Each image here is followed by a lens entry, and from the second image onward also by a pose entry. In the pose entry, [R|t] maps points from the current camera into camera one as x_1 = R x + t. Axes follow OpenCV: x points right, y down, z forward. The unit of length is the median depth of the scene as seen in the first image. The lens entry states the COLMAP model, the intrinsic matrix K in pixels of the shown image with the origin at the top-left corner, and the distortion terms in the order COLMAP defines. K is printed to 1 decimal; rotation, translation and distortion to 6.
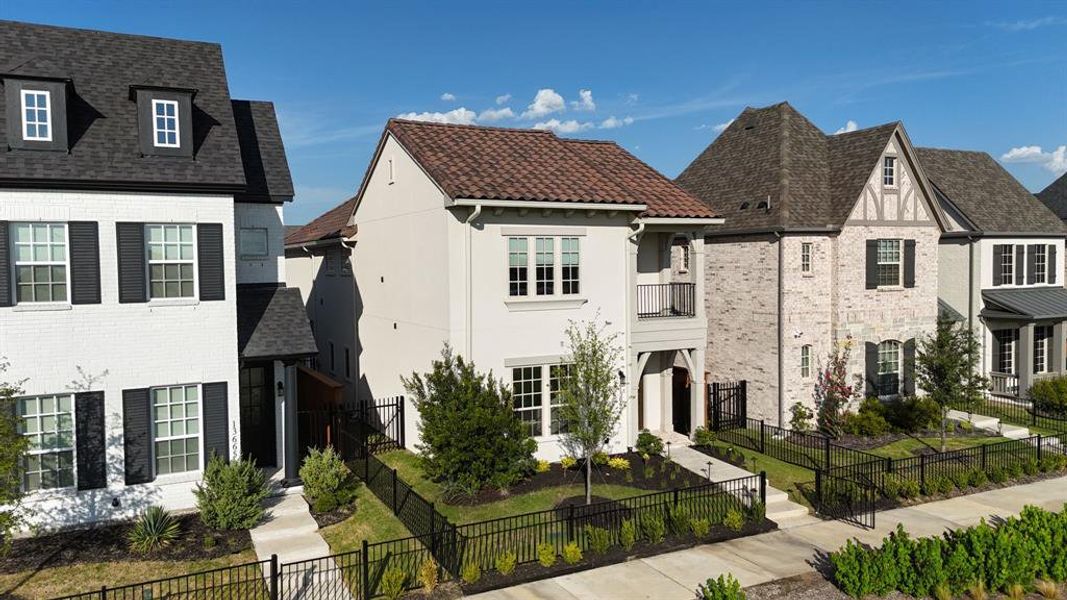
lens RADIAL K [[795.0, 0, 534.2], [0, 795.0, 299.8], [0, 0, 1]] dist [0.027338, -0.009952]
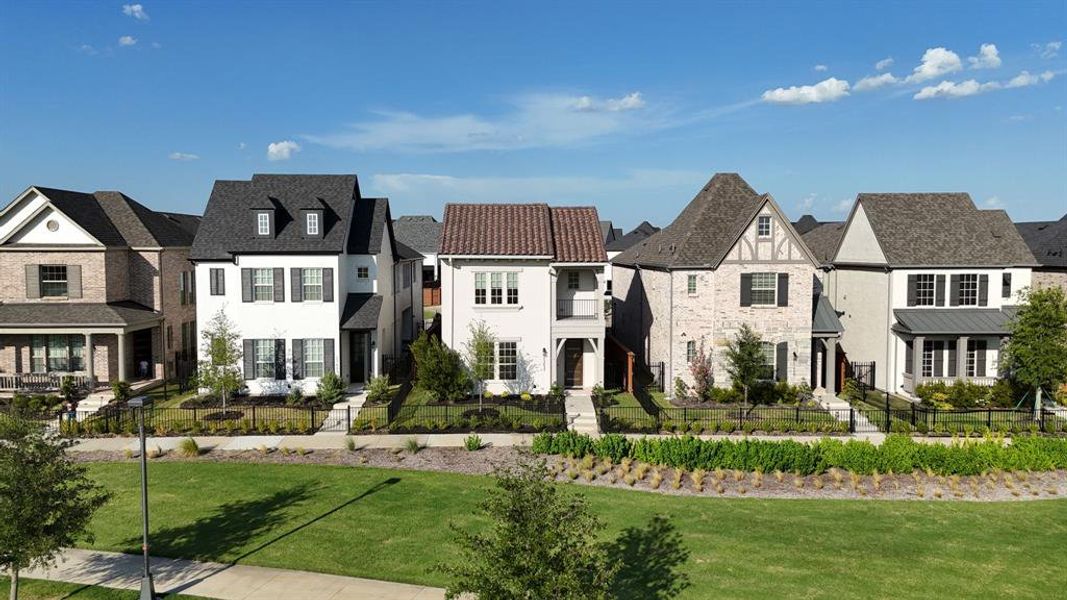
lens RADIAL K [[795.0, 0, 534.2], [0, 795.0, 297.6], [0, 0, 1]] dist [0.027338, -0.009952]
pose [[0.901936, 0.040026, -0.430011, 0.710339], [-0.029790, 0.999090, 0.030512, -0.064129], [0.430841, -0.014710, 0.902308, -0.505772]]
